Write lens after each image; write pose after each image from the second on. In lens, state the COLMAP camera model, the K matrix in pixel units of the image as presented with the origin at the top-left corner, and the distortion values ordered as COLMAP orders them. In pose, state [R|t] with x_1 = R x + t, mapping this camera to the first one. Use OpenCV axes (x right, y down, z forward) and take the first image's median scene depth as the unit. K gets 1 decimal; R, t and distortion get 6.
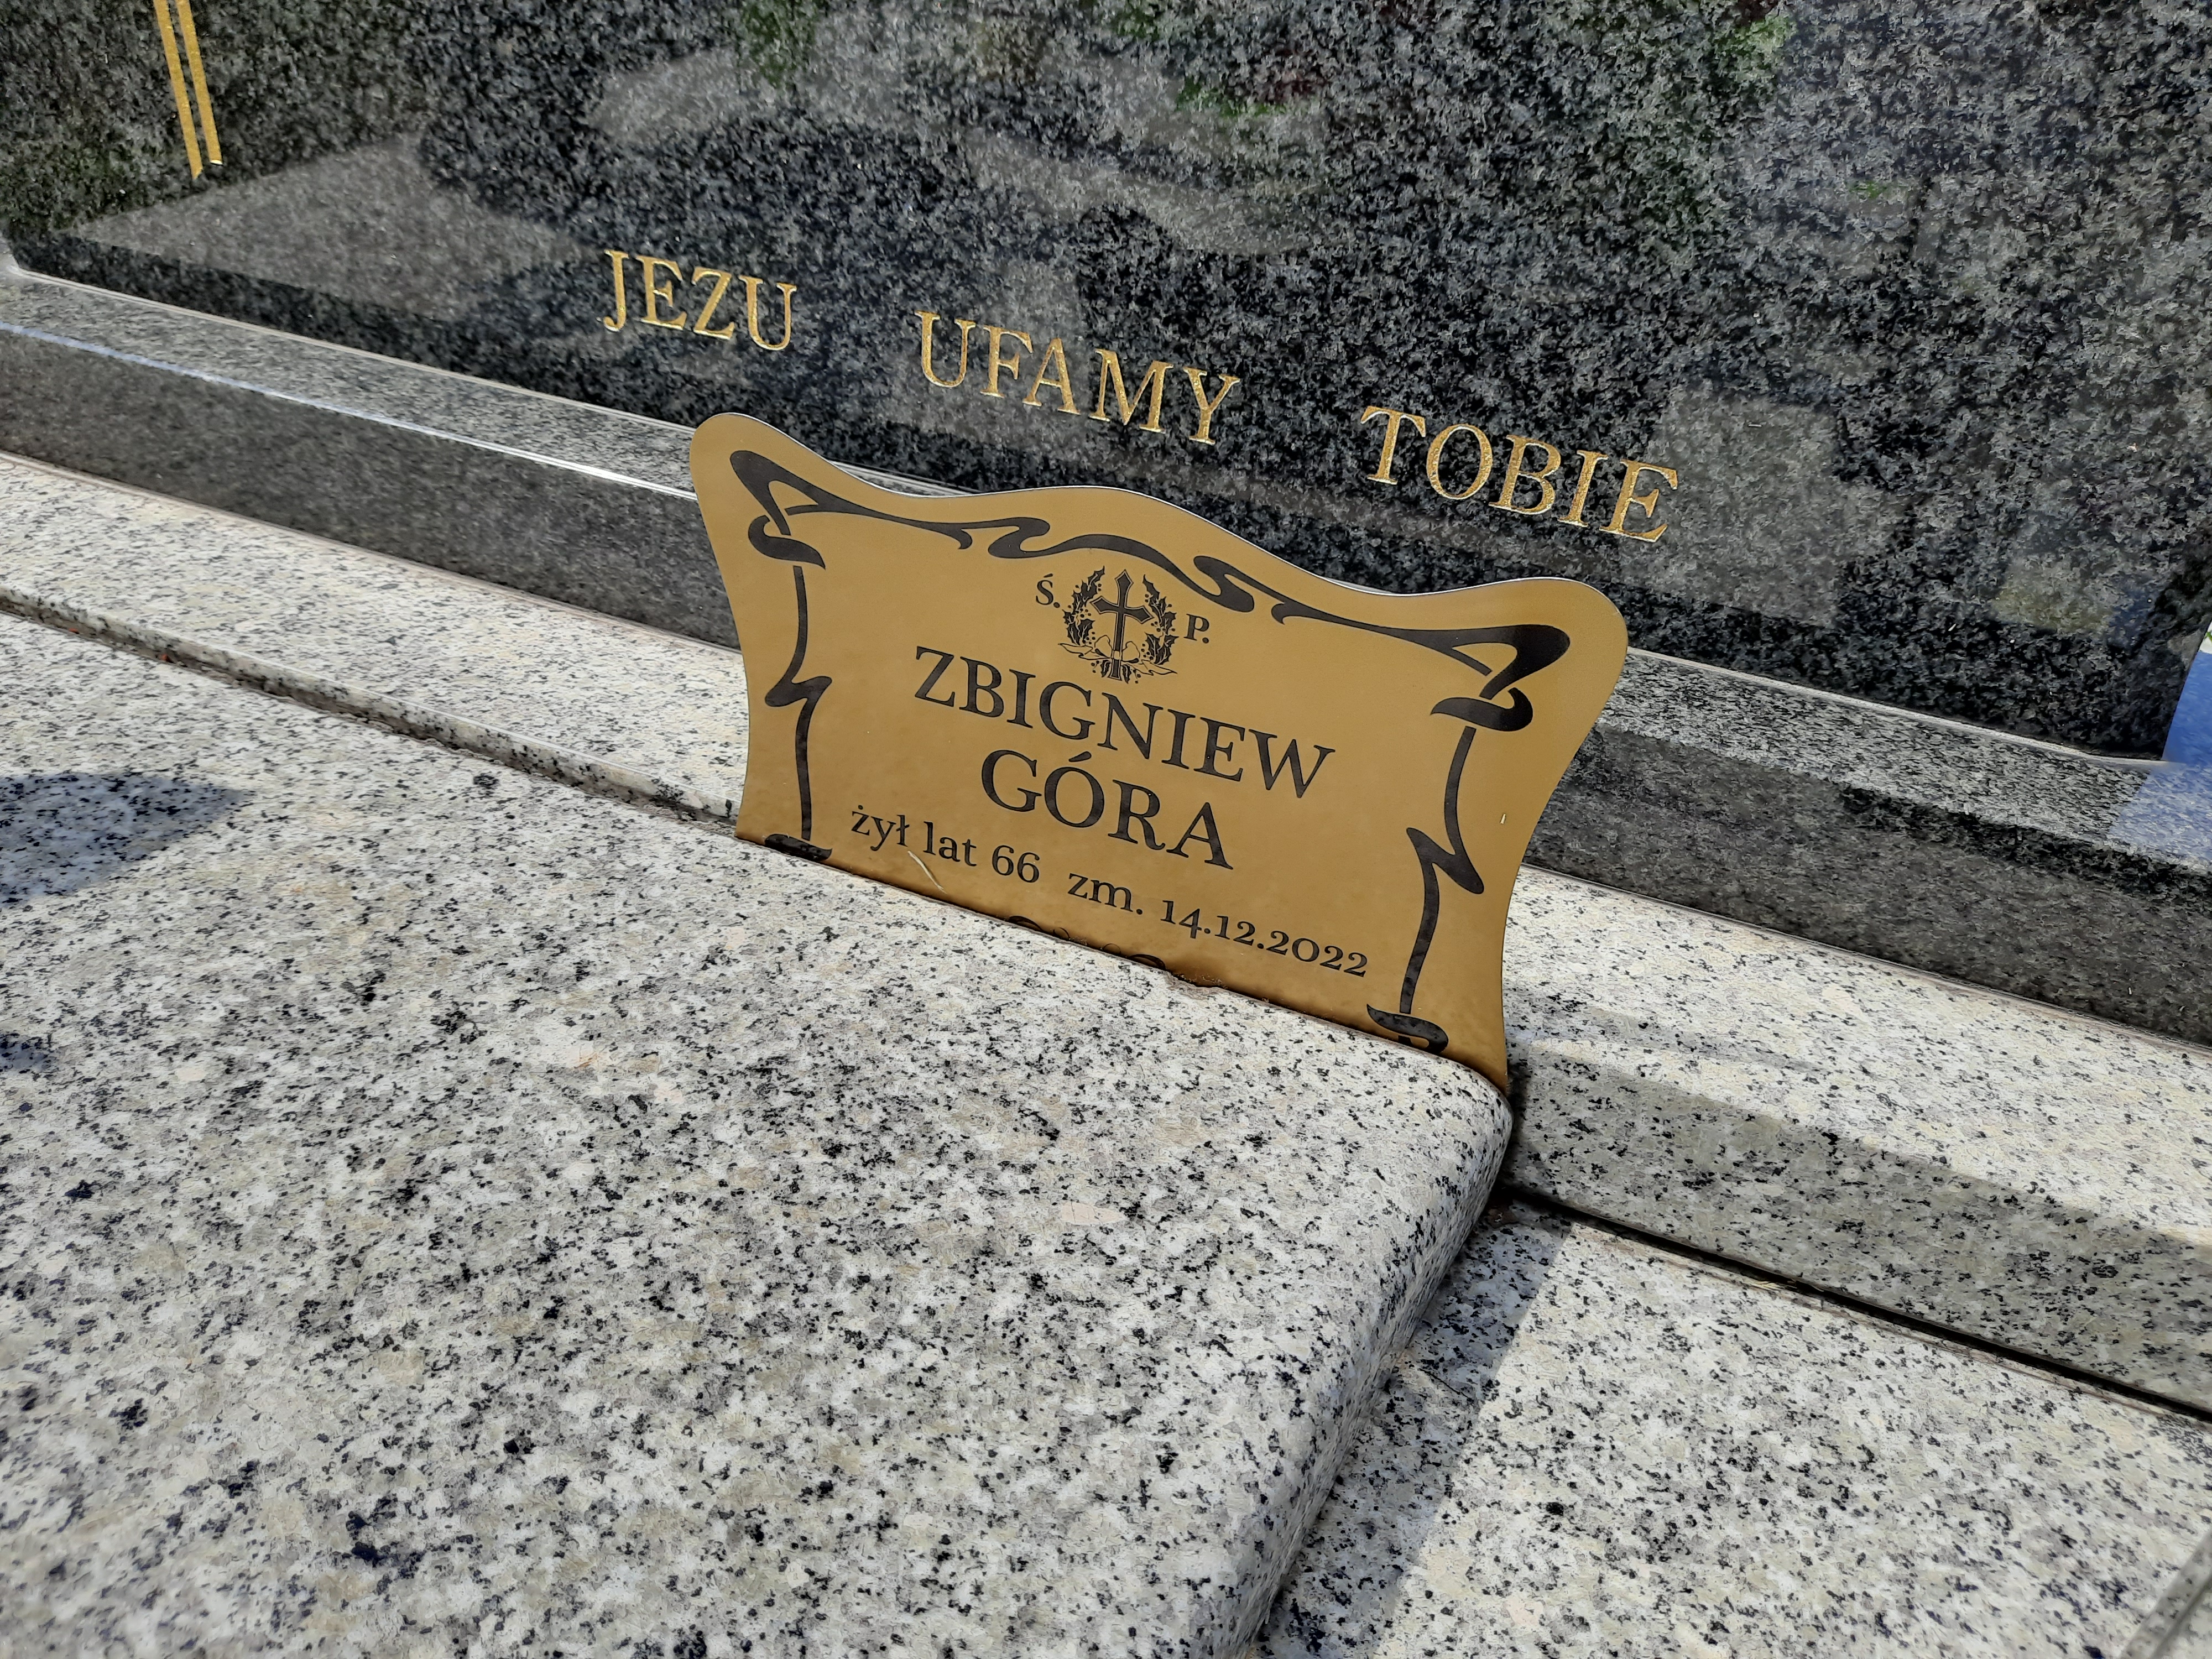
lens RADIAL K [[1598.8, 0, 1106.0], [0, 1598.8, 829.5], [0, 0, 1]] dist [0.035740, -0.042013]
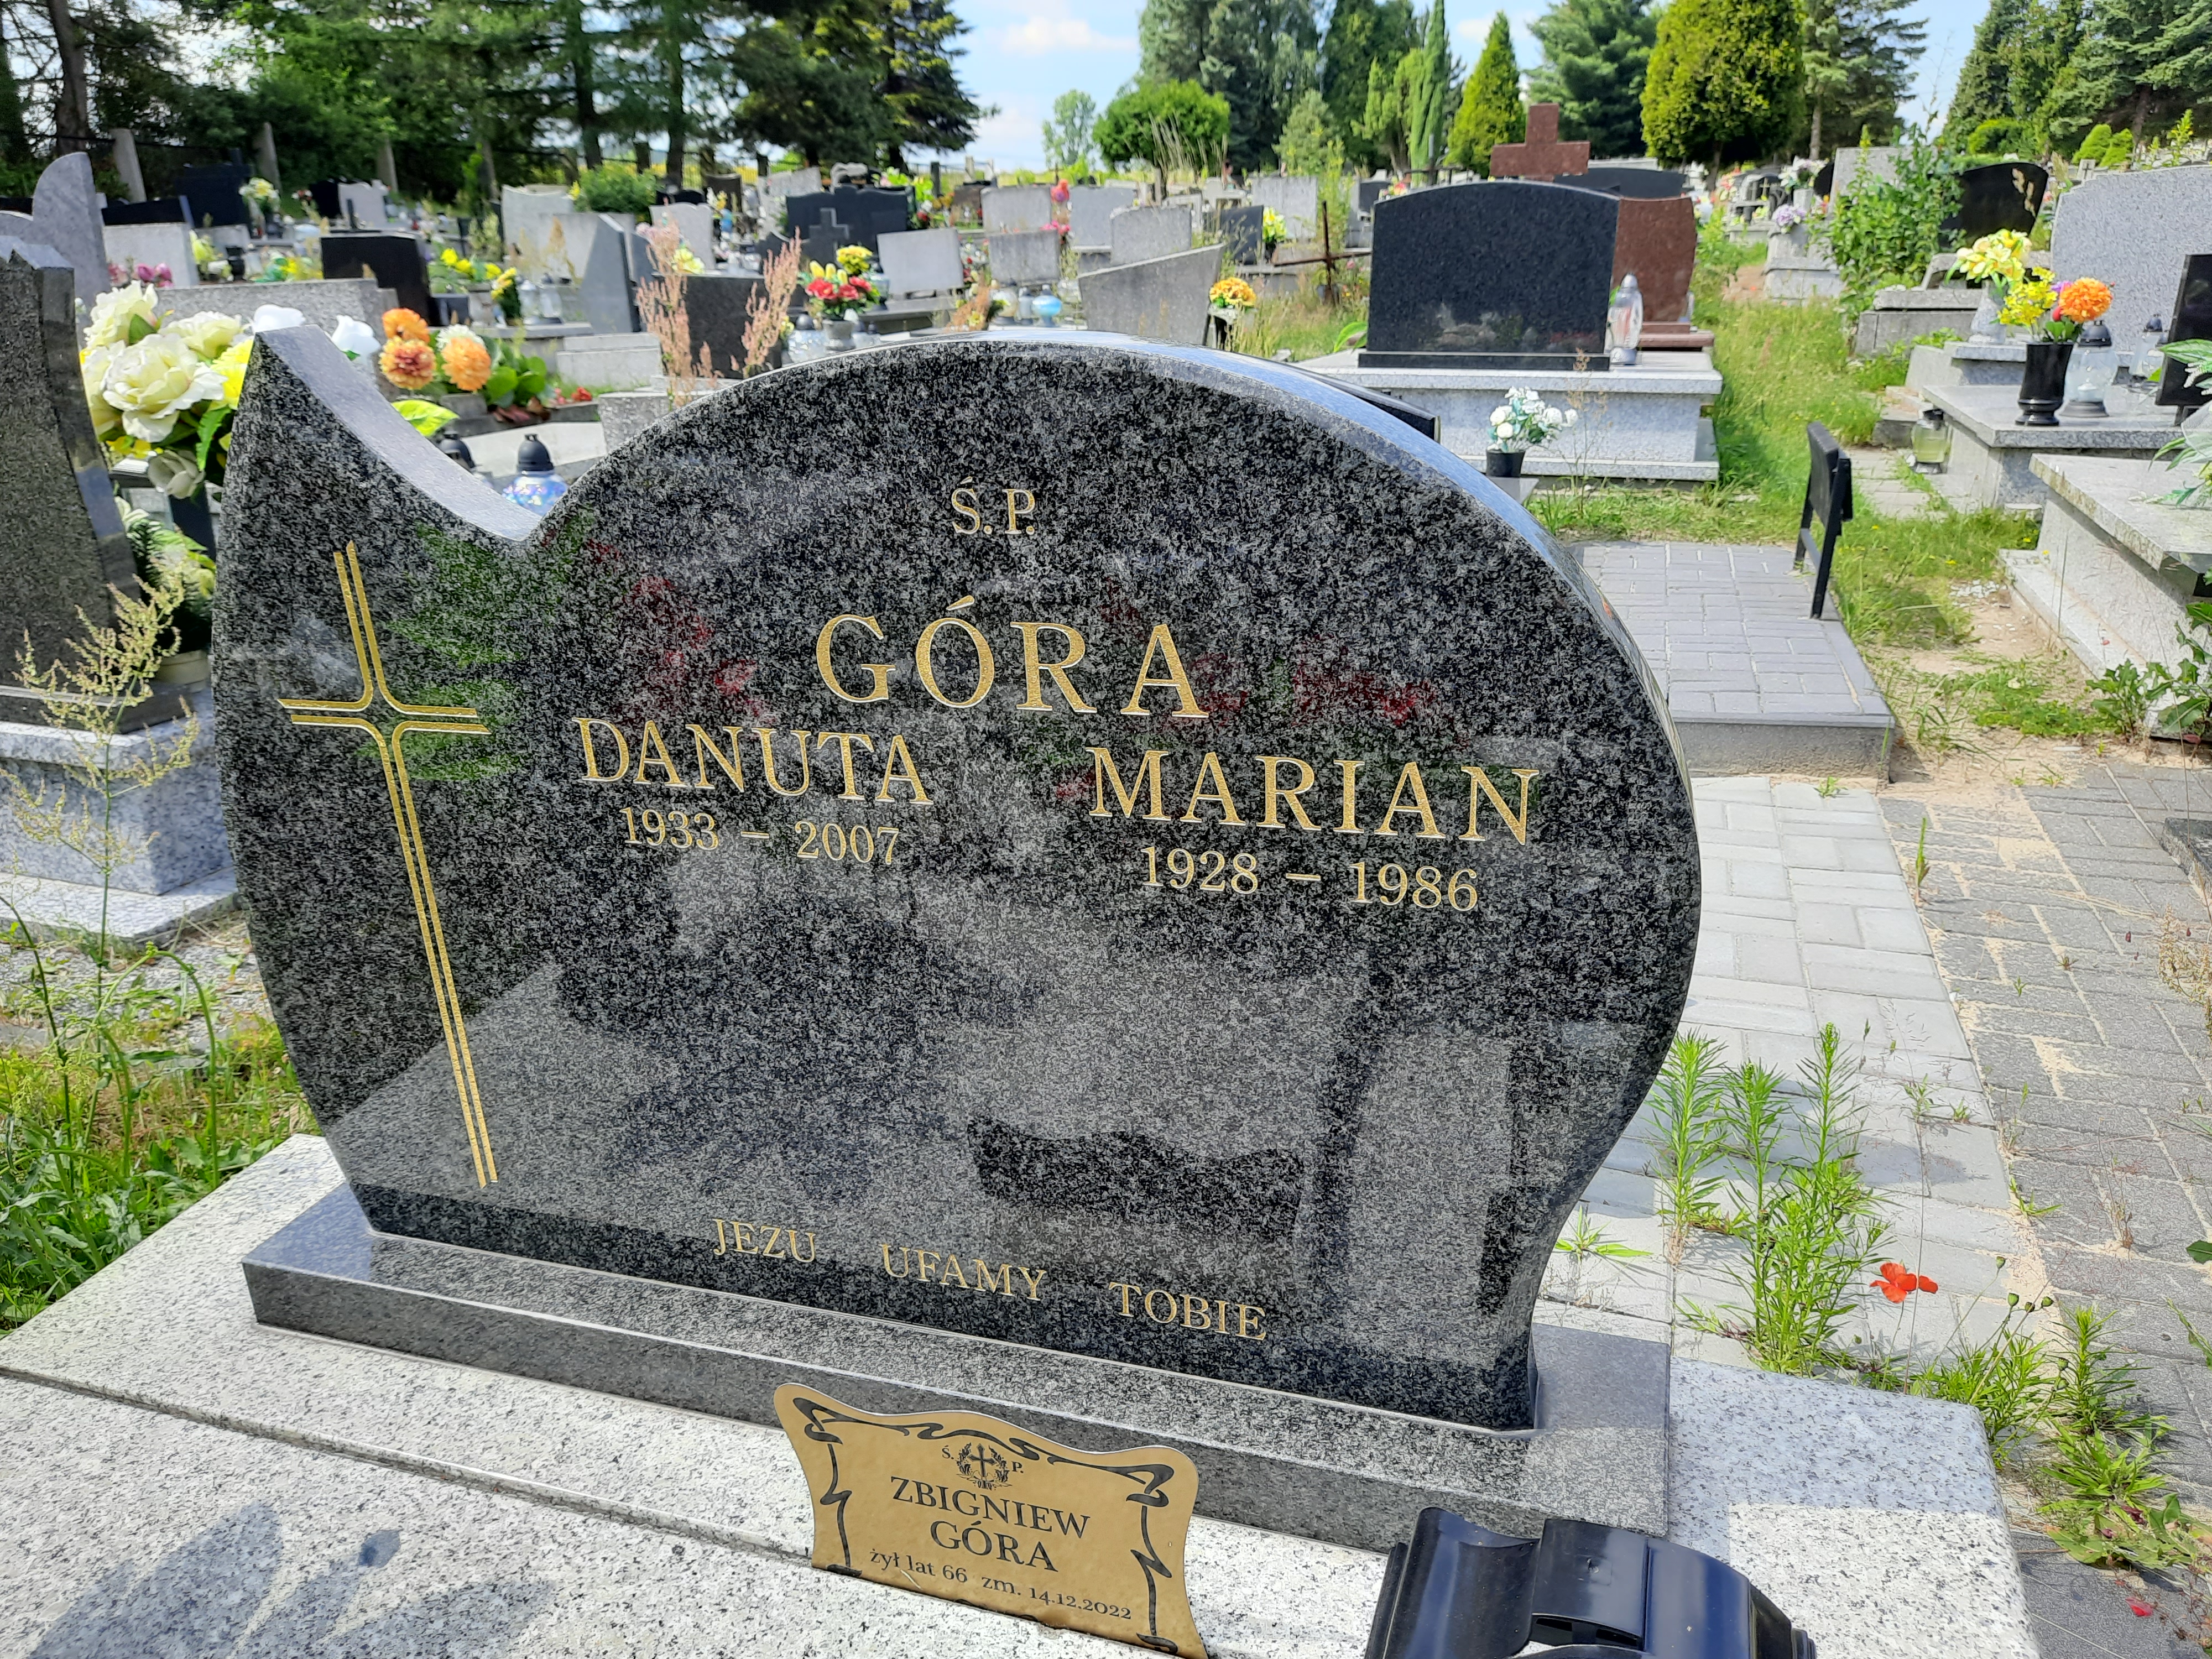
lens RADIAL K [[1604.5, 0, 1106.0], [0, 1604.5, 829.5], [0, 0, 1]] dist [0.063440, -0.084172]
pose [[0.989201, -0.145945, -0.013485, 0.274260], [0.140054, 0.968355, -0.206575, -0.407389], [0.043207, 0.202456, 0.978338, -1.069682]]
